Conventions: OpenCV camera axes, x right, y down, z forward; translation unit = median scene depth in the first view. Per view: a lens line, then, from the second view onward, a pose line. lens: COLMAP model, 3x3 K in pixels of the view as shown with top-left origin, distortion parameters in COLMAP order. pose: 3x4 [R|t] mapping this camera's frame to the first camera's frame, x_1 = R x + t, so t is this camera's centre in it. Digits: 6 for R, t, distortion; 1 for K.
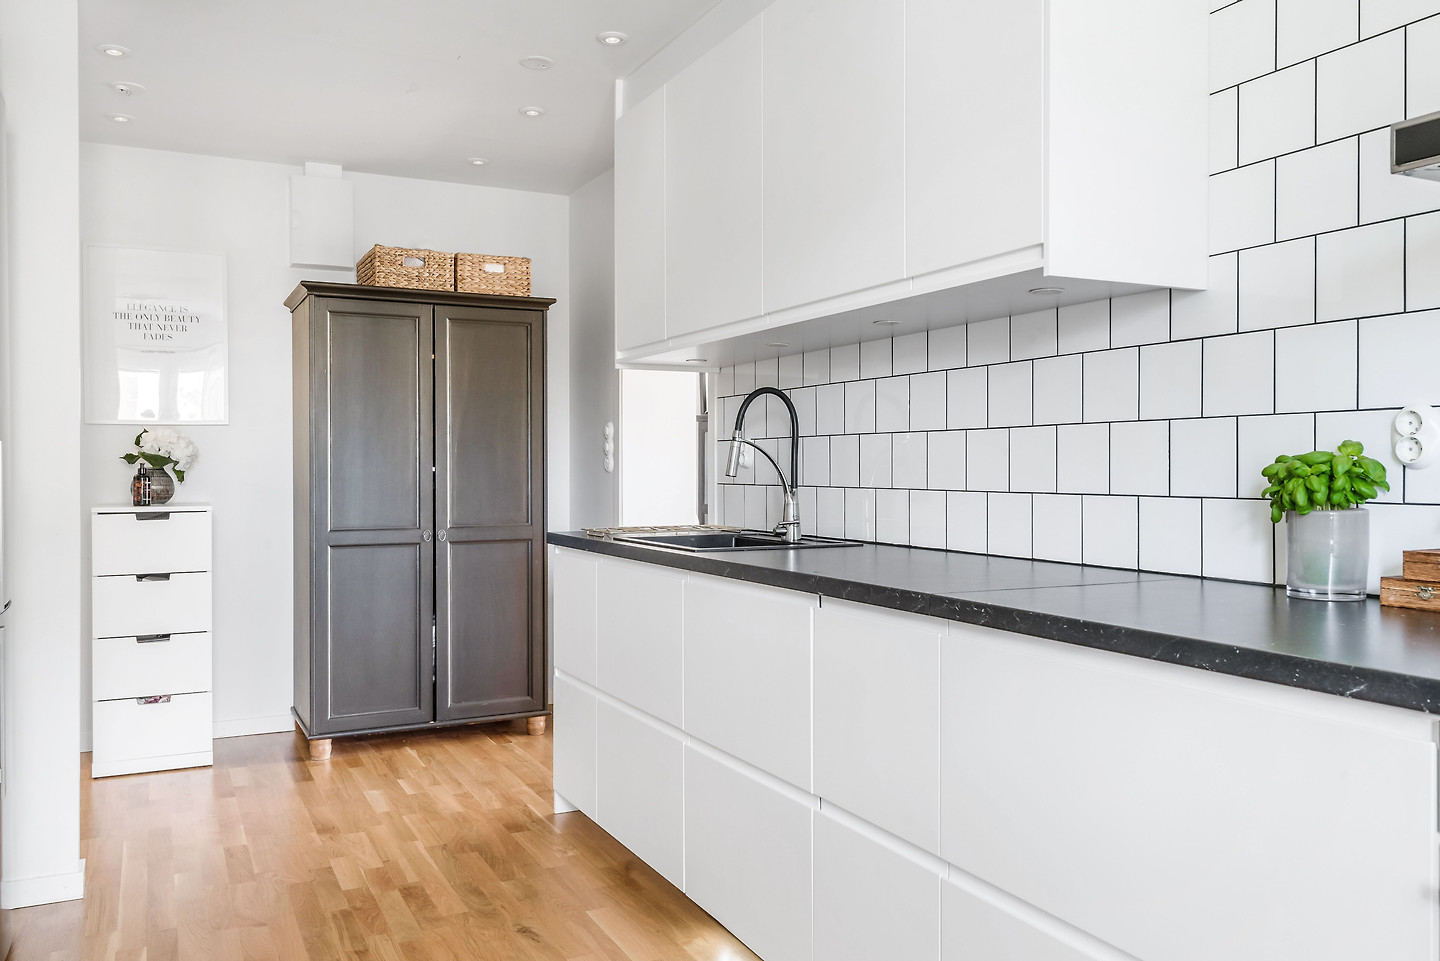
lens RADIAL K [[1115.6, 0, 720.0], [0, 1115.6, 480.5], [0, 0, 1]] dist [0.006562, 0.001322]
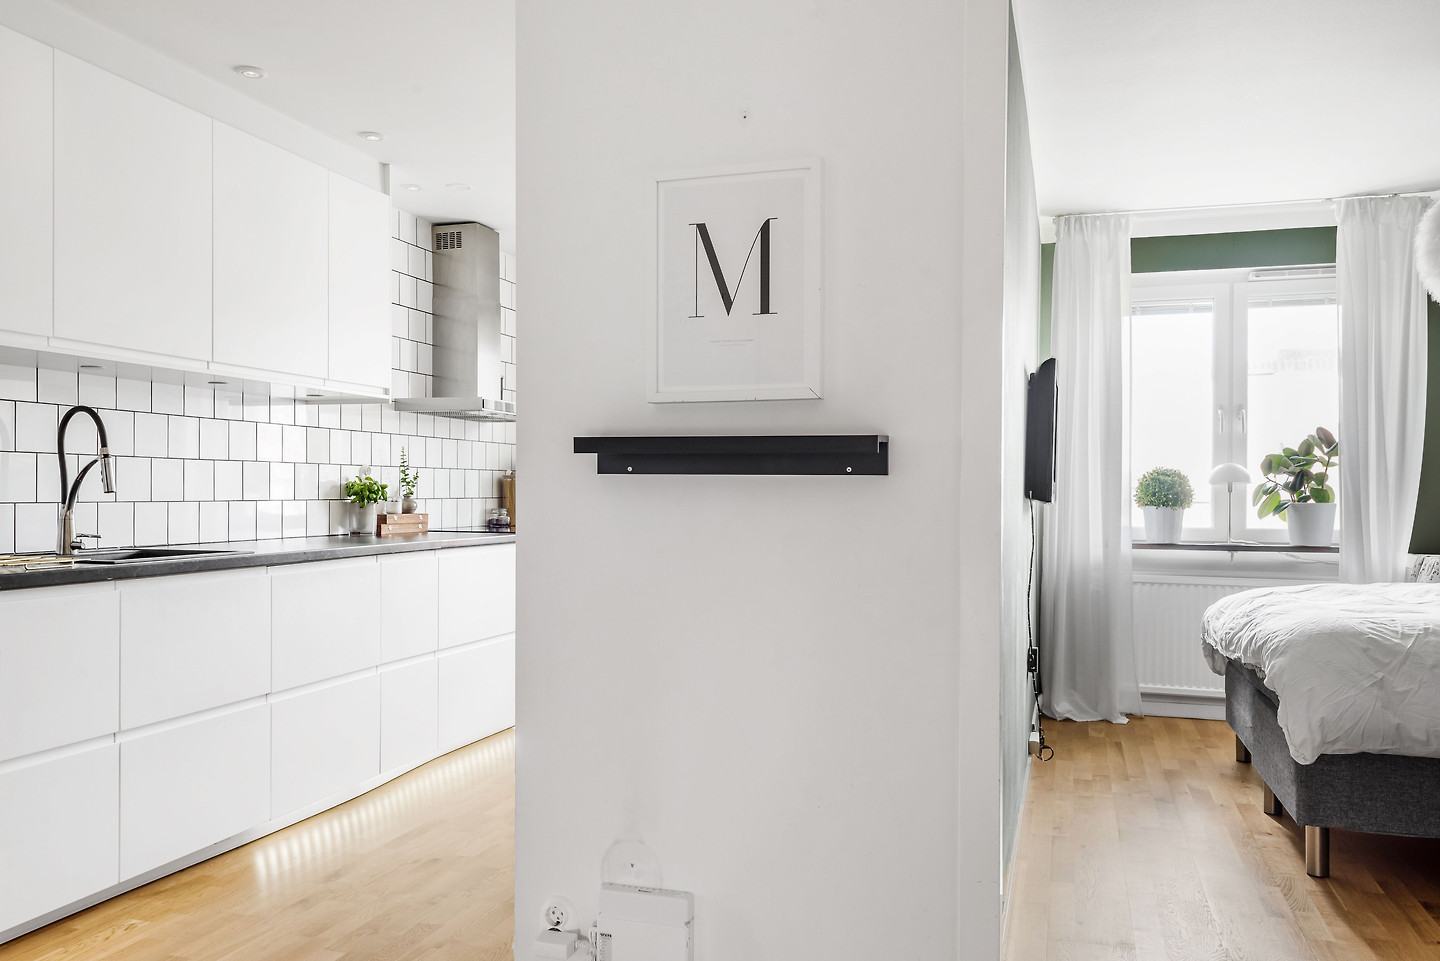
lens RADIAL K [[1136.0, 0, 720.0], [0, 1136.0, 480.5], [0, 0, 1]] dist [0.024019, -0.005492]
pose [[-0.716179, -0.005644, 0.697894, -1.201731], [-0.004589, 0.999984, 0.003377, -0.023152], [-0.697902, -0.000784, -0.716193, 1.451893]]
